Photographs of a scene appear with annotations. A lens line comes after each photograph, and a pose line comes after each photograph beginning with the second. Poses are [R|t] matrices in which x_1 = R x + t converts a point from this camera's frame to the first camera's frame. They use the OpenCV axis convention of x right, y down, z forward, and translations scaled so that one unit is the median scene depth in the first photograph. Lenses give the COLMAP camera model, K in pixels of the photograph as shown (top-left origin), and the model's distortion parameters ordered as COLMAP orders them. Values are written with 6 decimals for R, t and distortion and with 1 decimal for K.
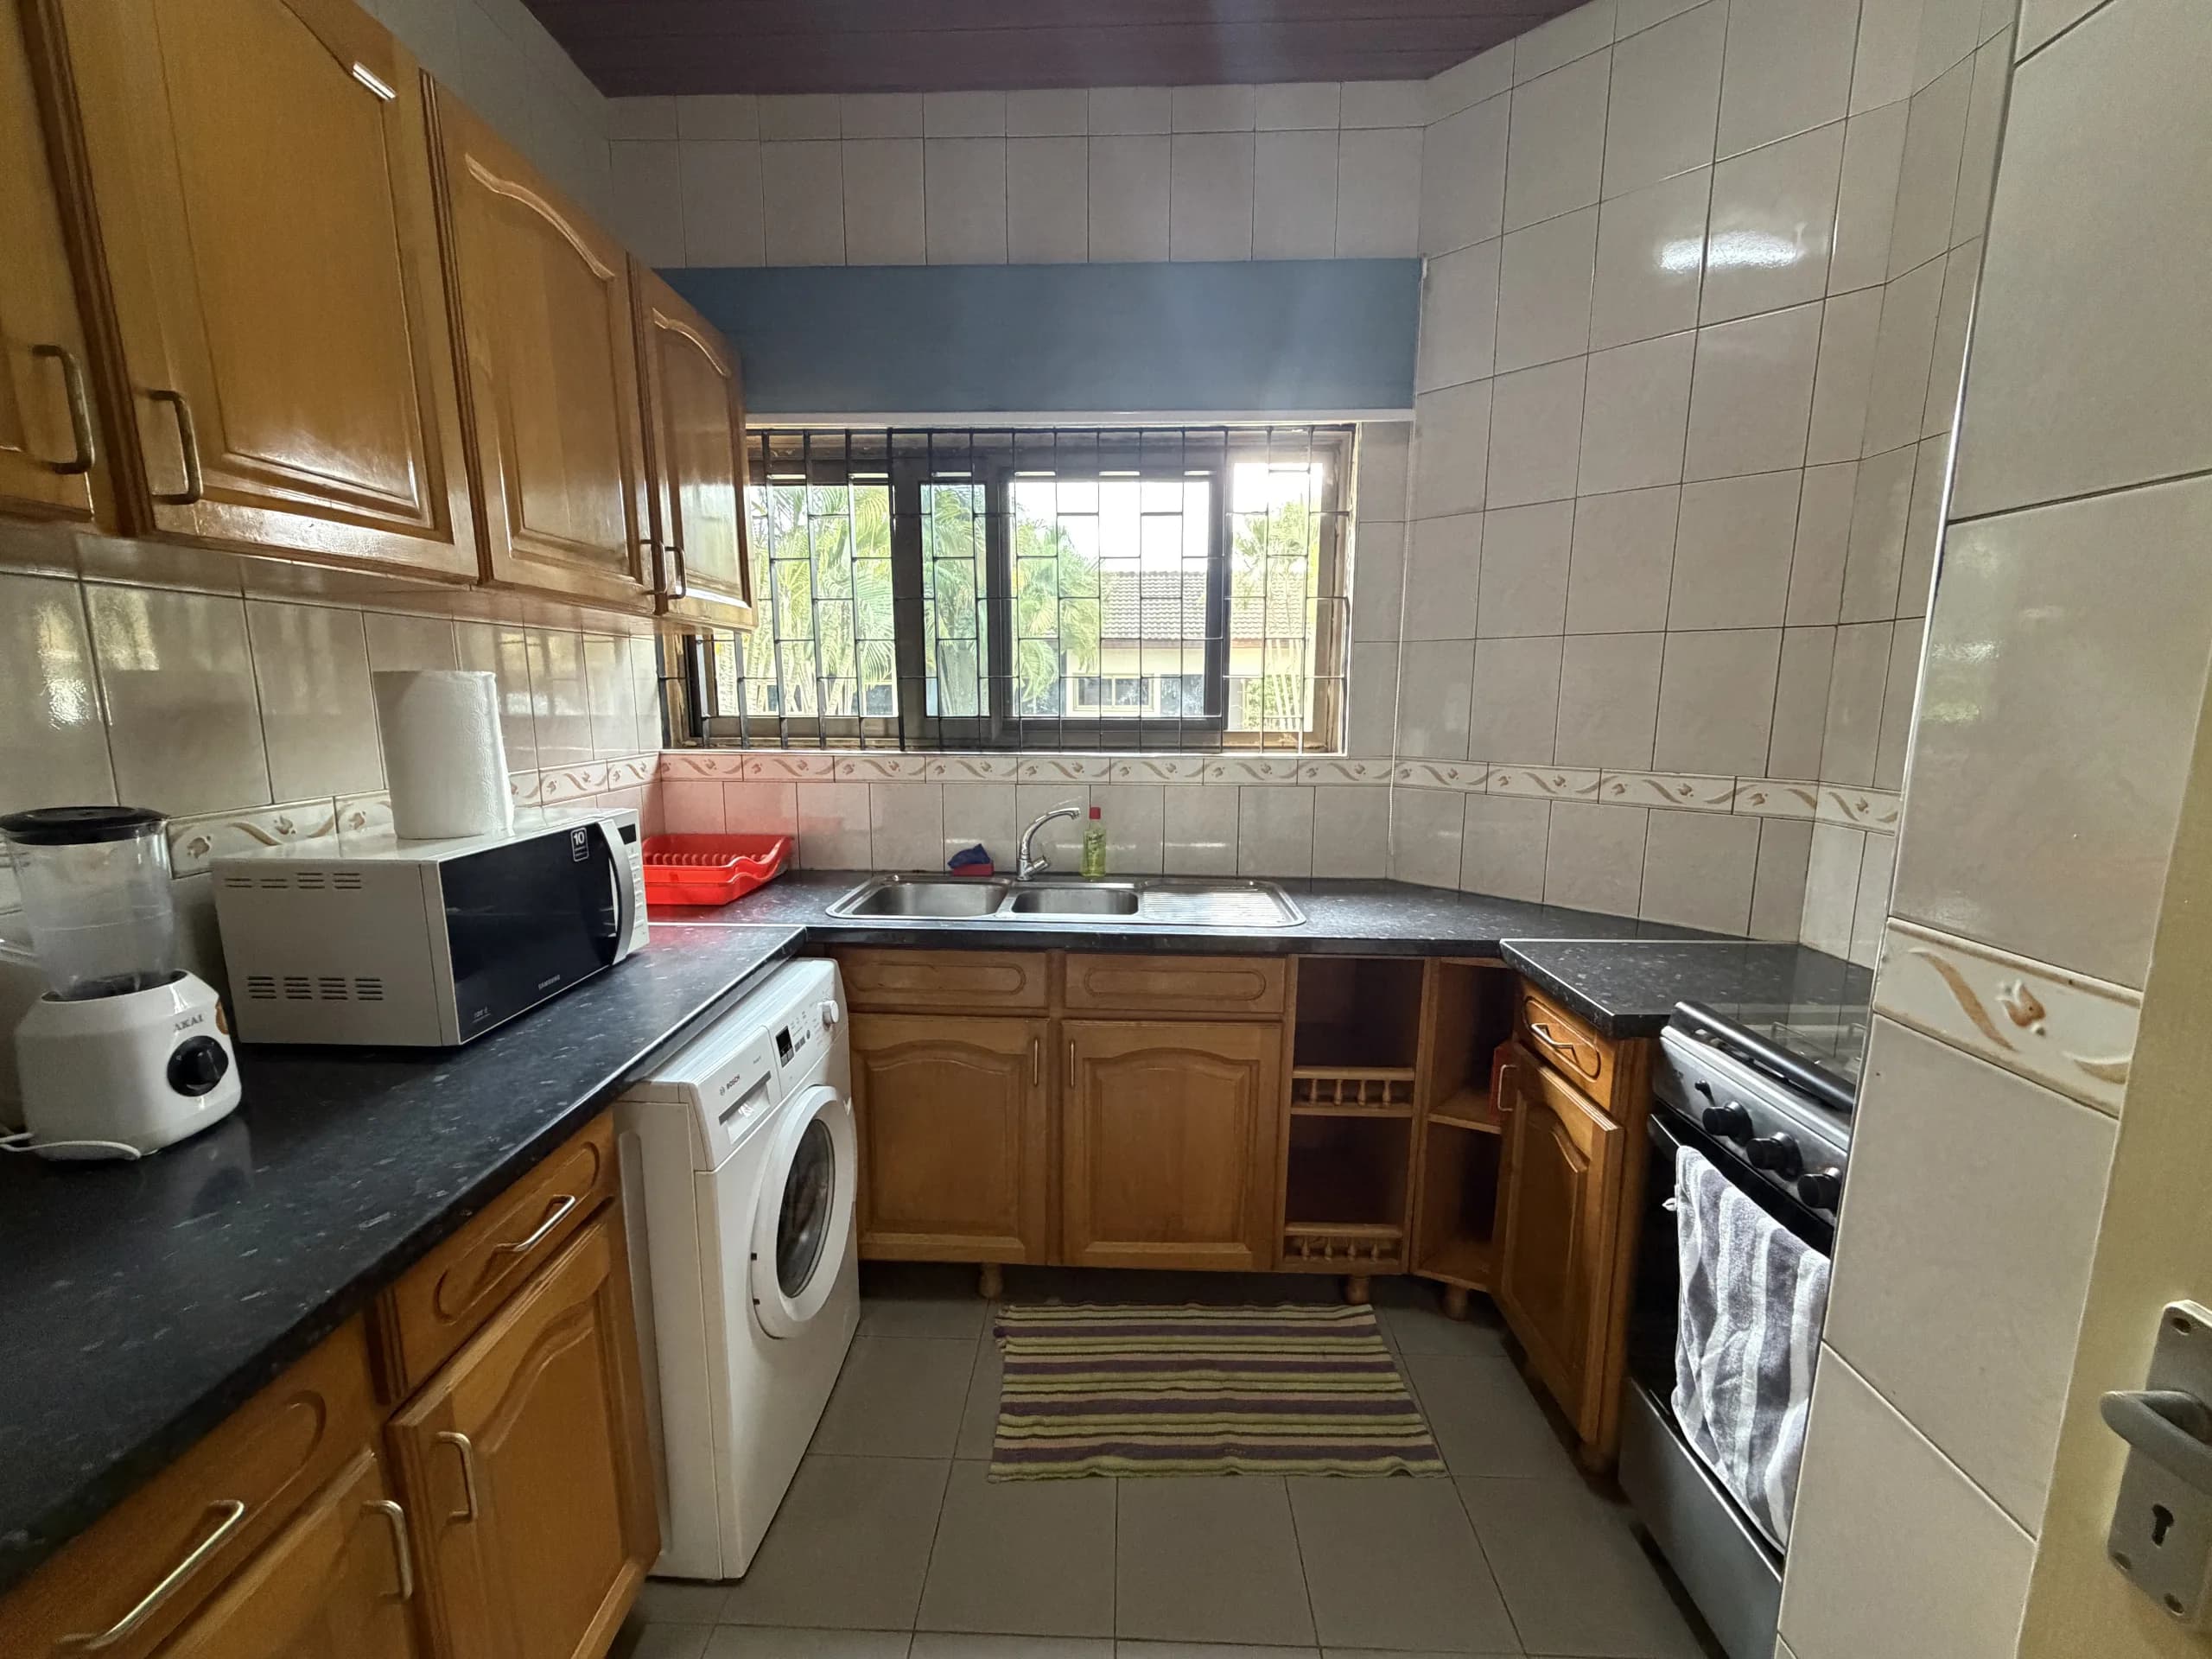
lens RADIAL K [[882.9, 0, 1098.1], [0, 882.9, 832.2], [0, 0, 1]] dist [0.001298, -0.000038]
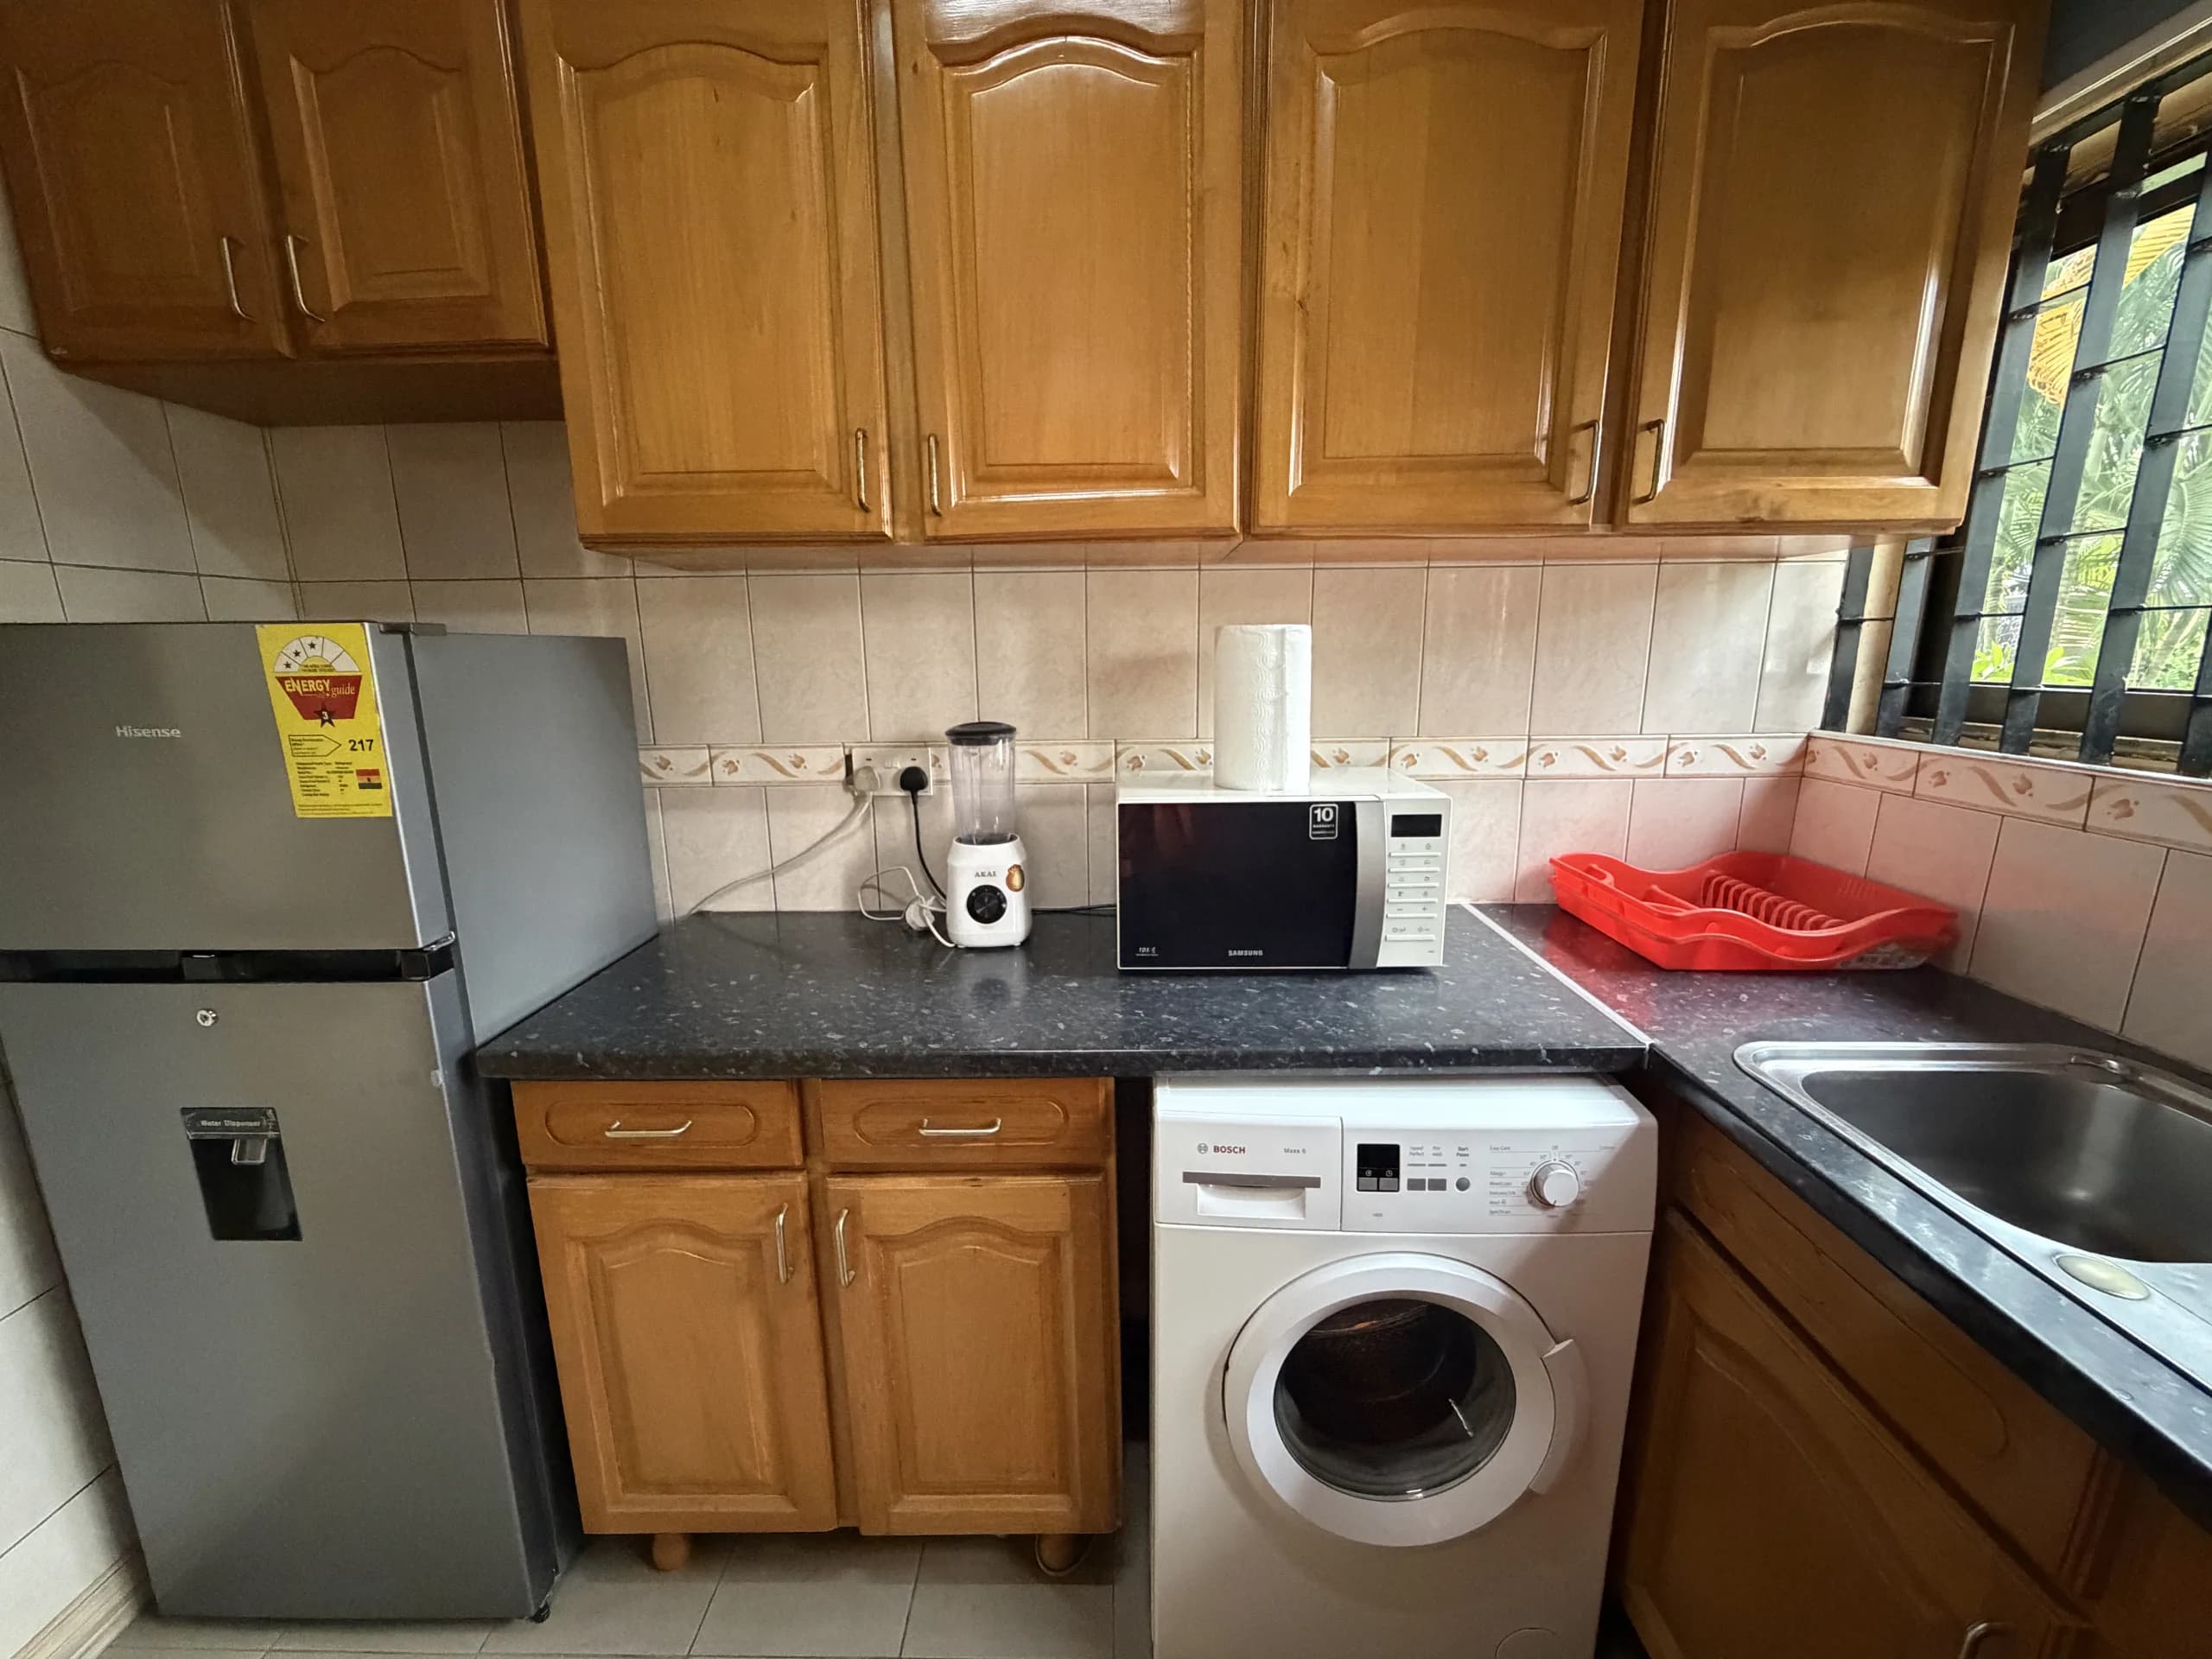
lens RADIAL K [[884.1, 0, 1099.3], [0, 884.1, 832.2], [0, 0, 1]] dist [0.000704, 0.000004]
pose [[0.014137, 0.205811, -0.978490, 0.228286], [-0.150720, 0.967845, 0.201394, -0.100752], [0.988475, 0.144631, 0.044703, 0.629917]]
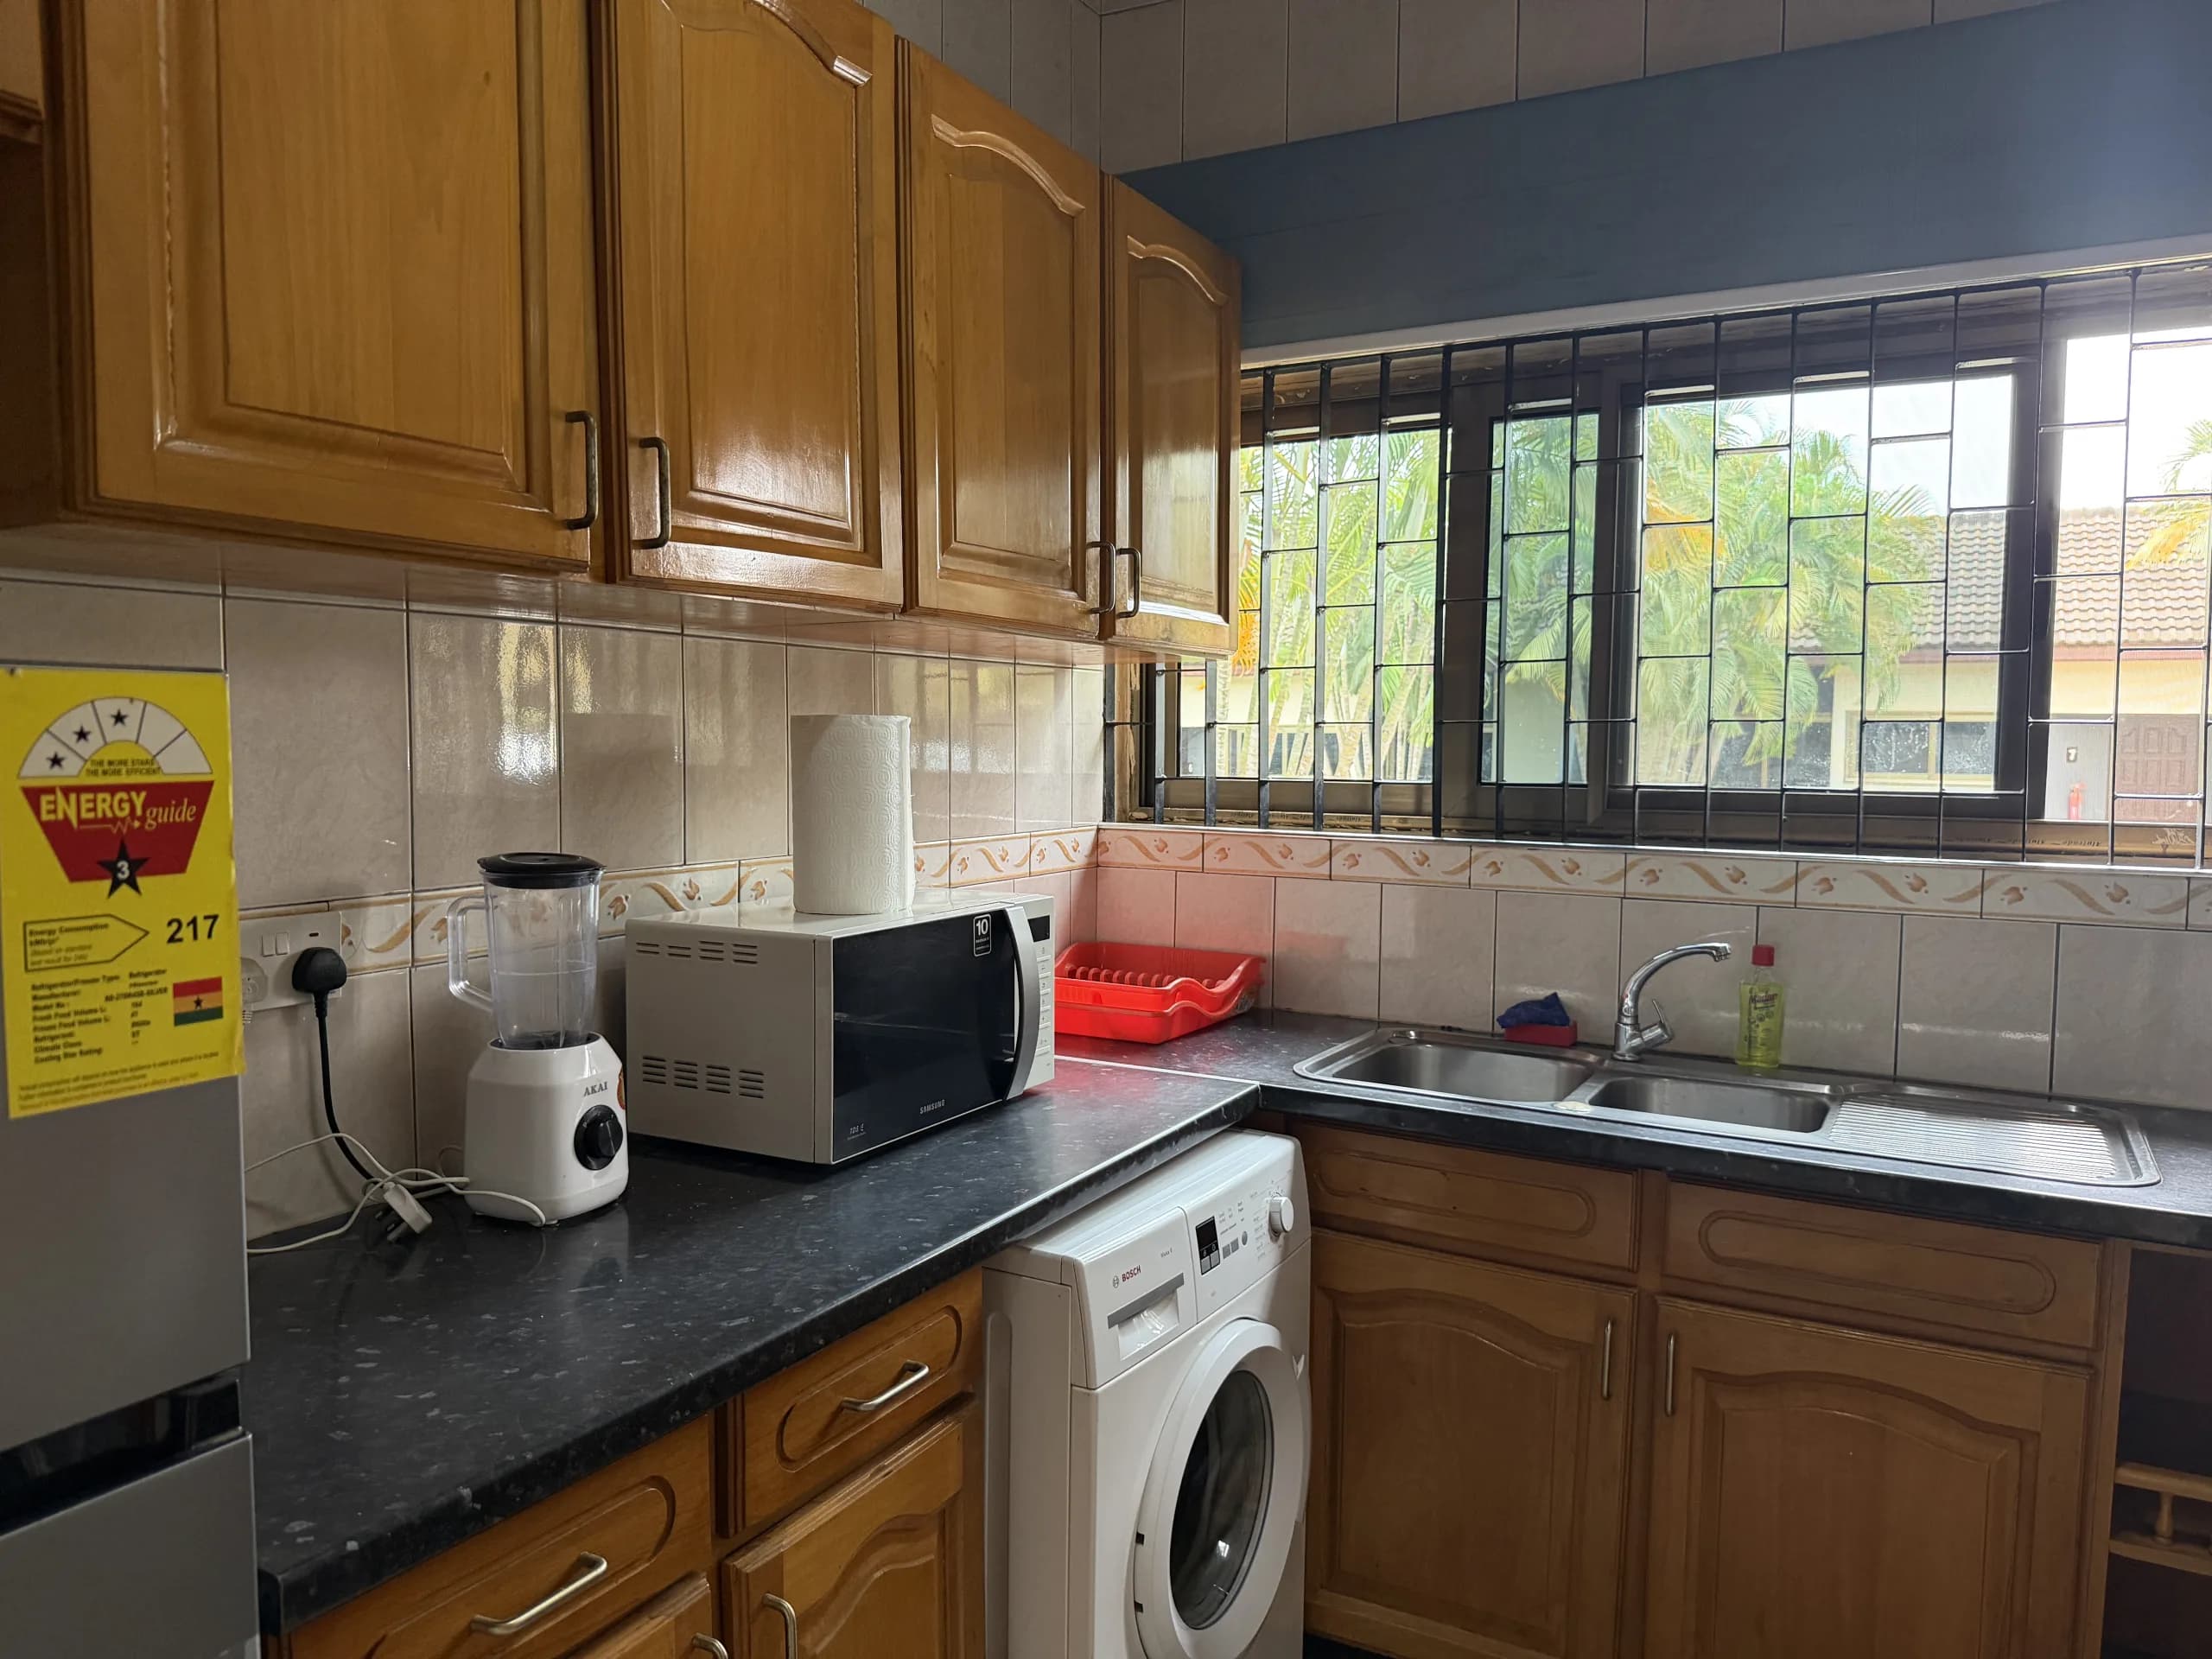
lens RADIAL K [[1549.7, 0, 1112.7], [0, 1549.7, 840.8], [0, 0, 1]] dist [0.150230, -0.242809]
pose [[0.891697, 0.036086, -0.451192, 0.109301], [-0.079253, 0.993865, -0.077140, 0.023198], [0.445640, 0.104544, 0.889087, -0.145706]]
